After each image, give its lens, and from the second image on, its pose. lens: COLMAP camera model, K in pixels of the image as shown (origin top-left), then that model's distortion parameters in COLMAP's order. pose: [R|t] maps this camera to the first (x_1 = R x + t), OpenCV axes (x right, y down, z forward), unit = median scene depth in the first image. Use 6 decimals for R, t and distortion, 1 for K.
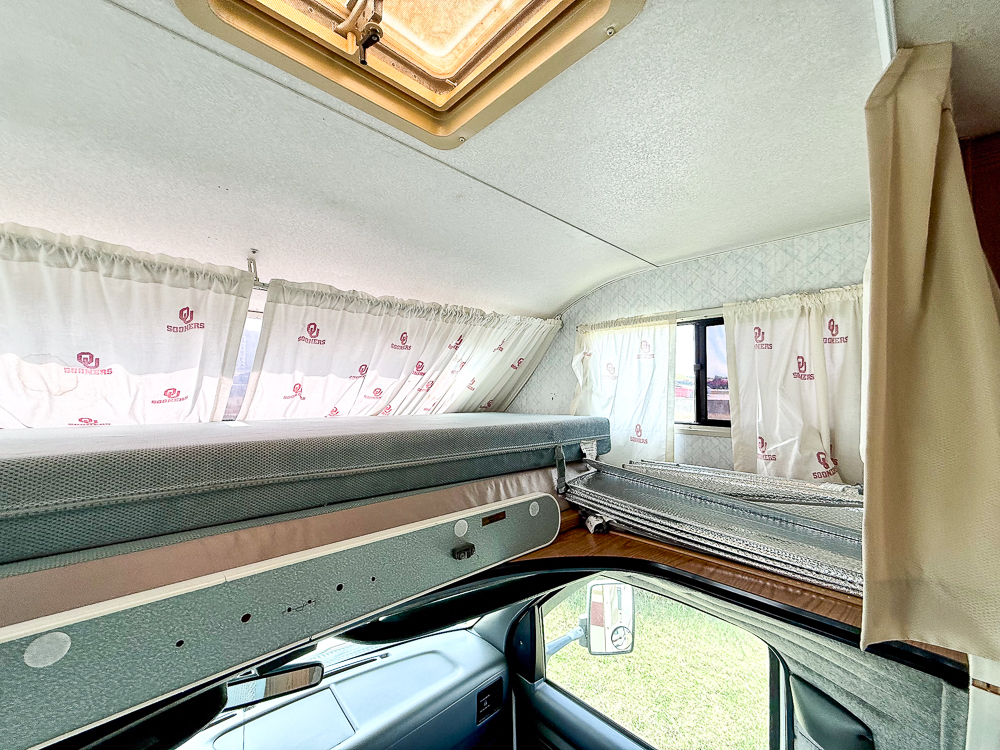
lens RADIAL K [[398.6, 0, 497.6], [0, 398.6, 374.6], [0, 0, 1]] dist [0.000965, 0.000204]
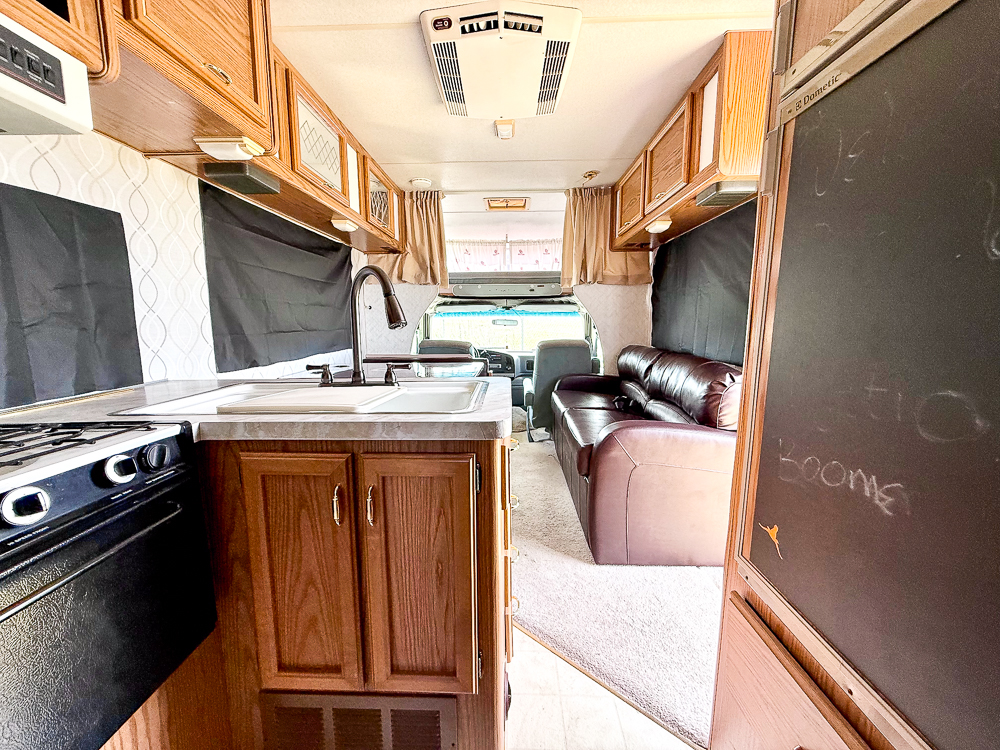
lens RADIAL K [[398.6, 0, 497.6], [0, 398.6, 374.6], [0, 0, 1]] dist [0.000965, 0.000204]
pose [[0.705104, 0.078987, -0.704691, 2.137486], [0.040341, 0.987699, 0.151073, 0.460923], [0.707956, -0.134950, 0.693244, -1.966922]]
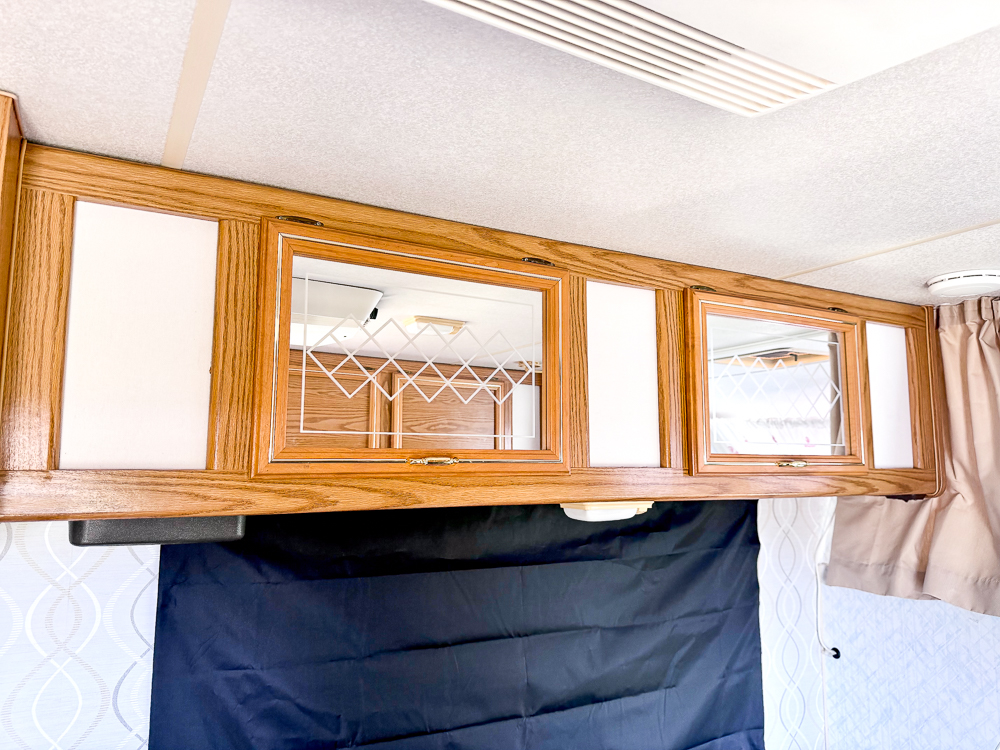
lens RADIAL K [[713.1, 0, 495.3], [0, 713.1, 381.0], [0, 0, 1]] dist [0.006521, -0.002526]
pose [[-0.248200, -0.129612, -0.959999, 1.381750], [0.029834, 0.989516, -0.141311, -0.041665], [0.968249, -0.063714, -0.241731, -0.914153]]
